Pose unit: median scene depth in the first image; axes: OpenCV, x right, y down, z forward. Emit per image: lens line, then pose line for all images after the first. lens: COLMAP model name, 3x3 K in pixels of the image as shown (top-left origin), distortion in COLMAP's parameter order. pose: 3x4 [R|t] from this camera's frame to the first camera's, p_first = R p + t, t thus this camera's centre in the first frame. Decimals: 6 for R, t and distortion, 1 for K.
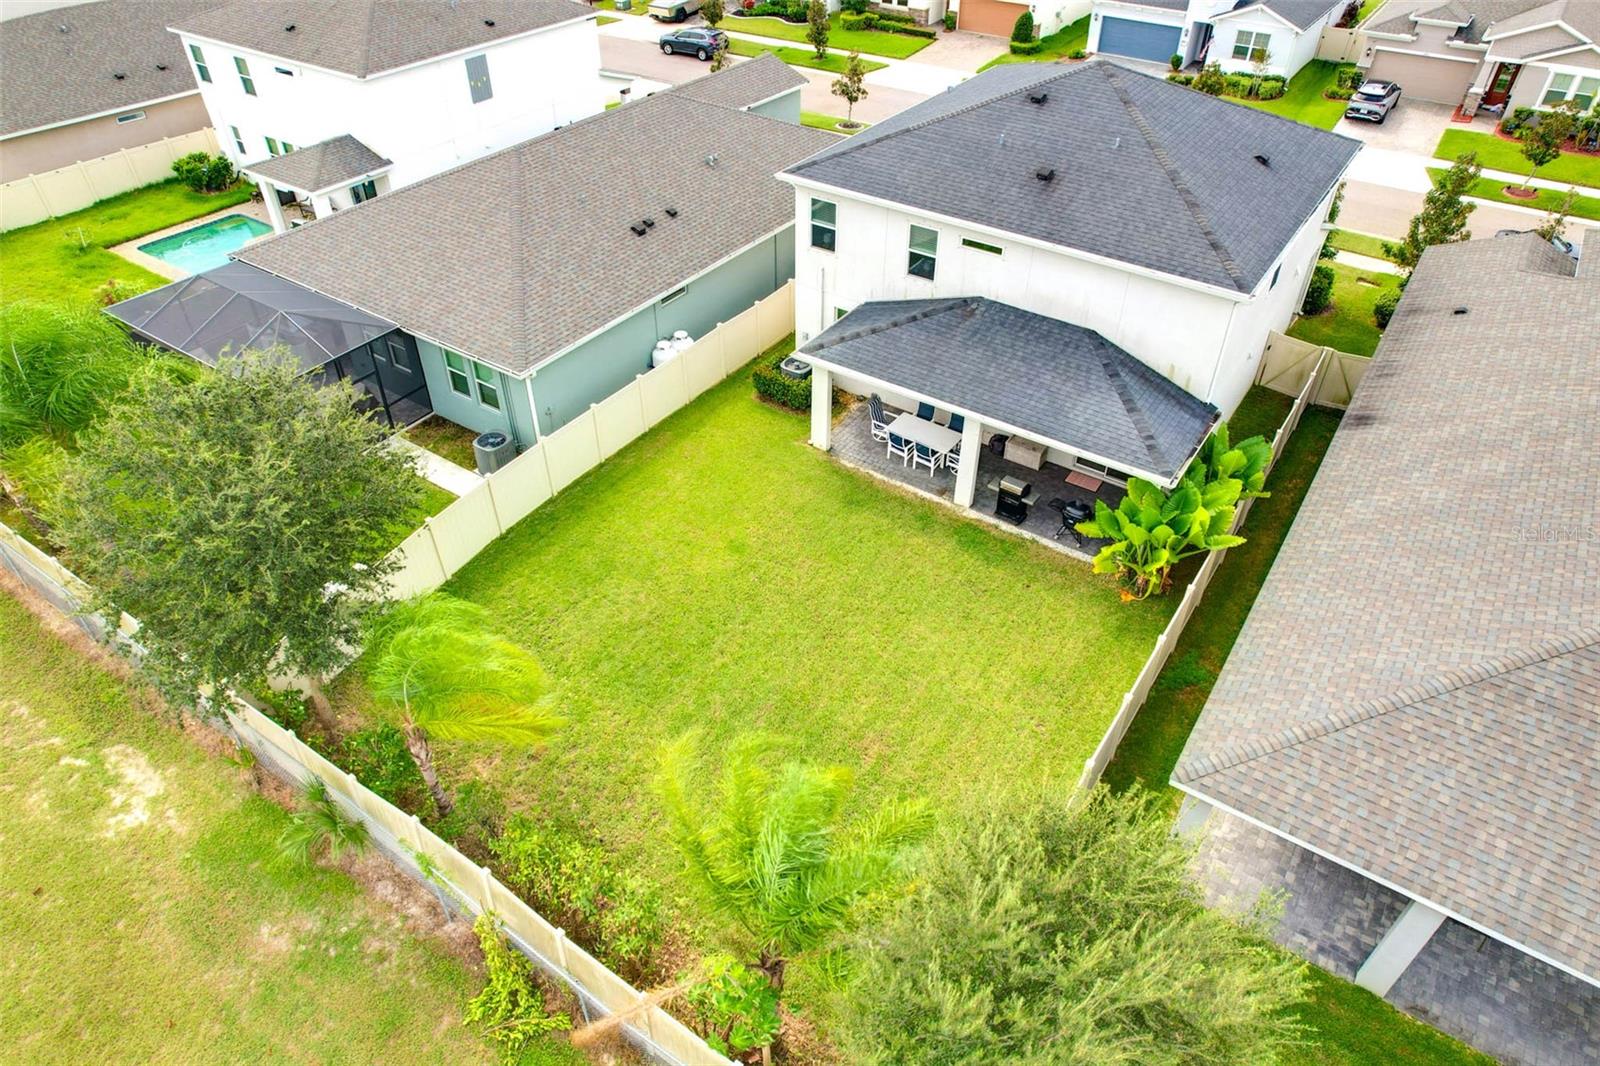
lens RADIAL K [[1015.7, 0, 803.4], [0, 1015.7, 540.6], [0, 0, 1]] dist [-0.081655, 0.071725]
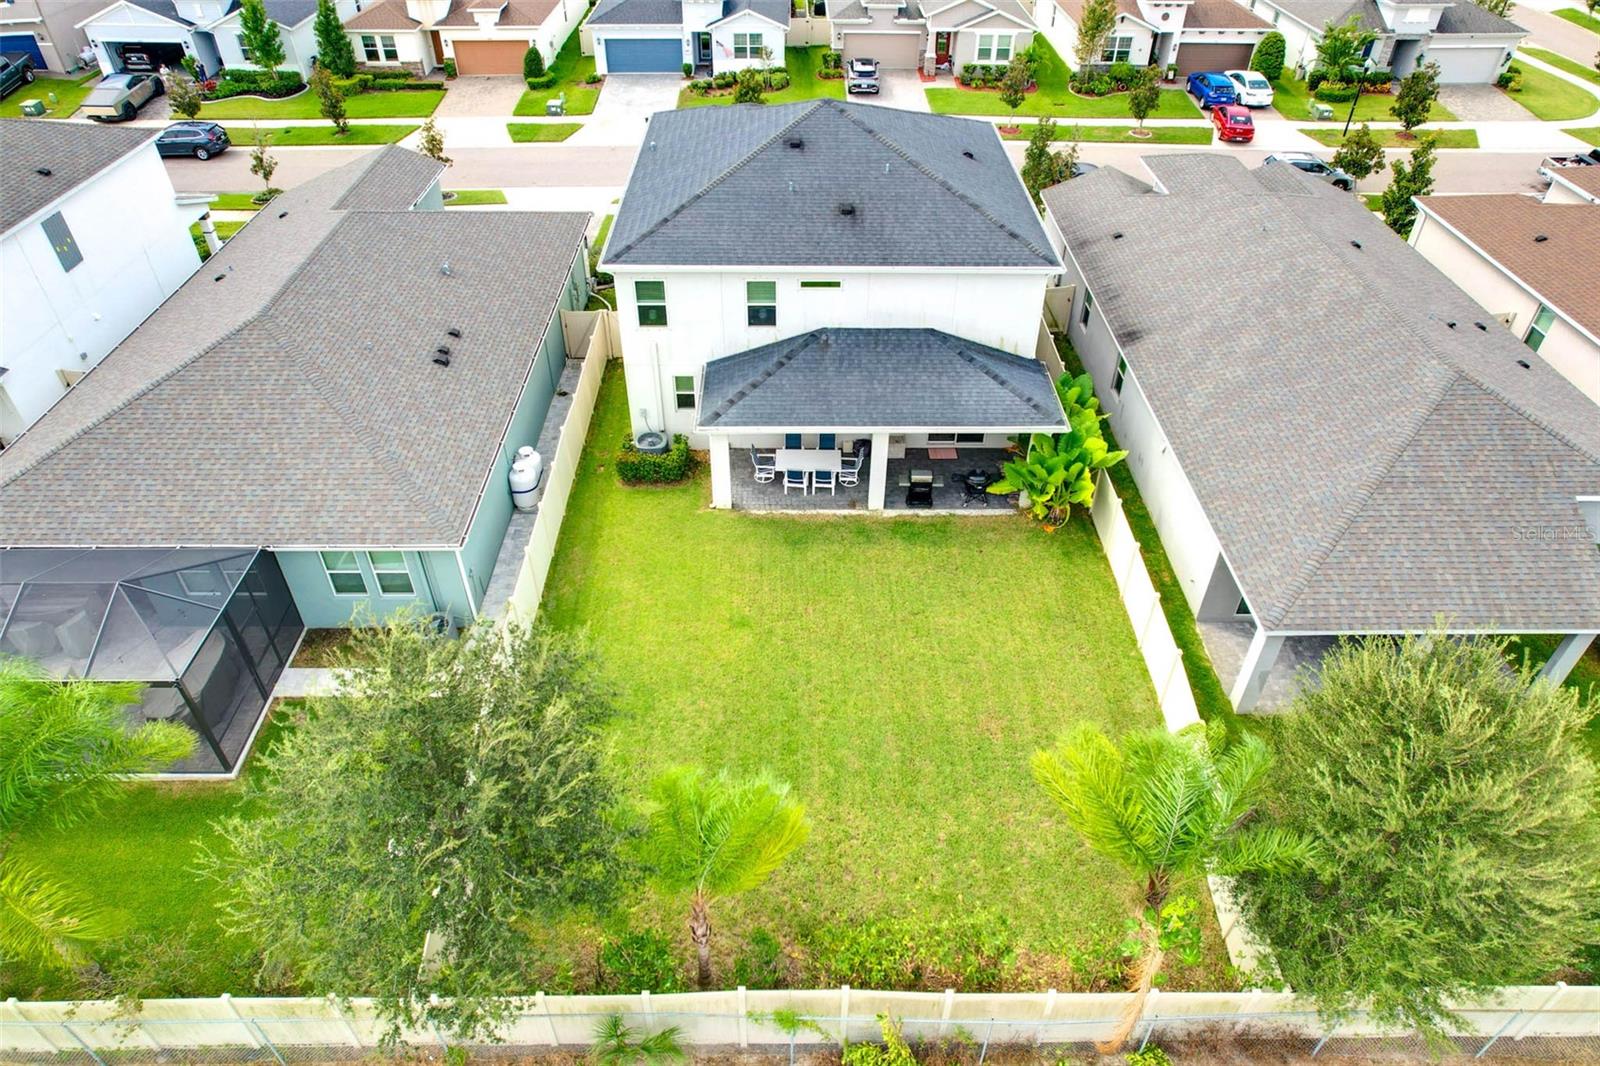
lens RADIAL K [[1015.7, 0, 803.4], [0, 1015.7, 540.6], [0, 0, 1]] dist [-0.081655, 0.071725]
pose [[0.820248, -0.366041, 0.439554, -0.393017], [0.364997, 0.926598, 0.090512, -0.126824], [-0.440421, 0.086194, 0.893644, 0.037178]]
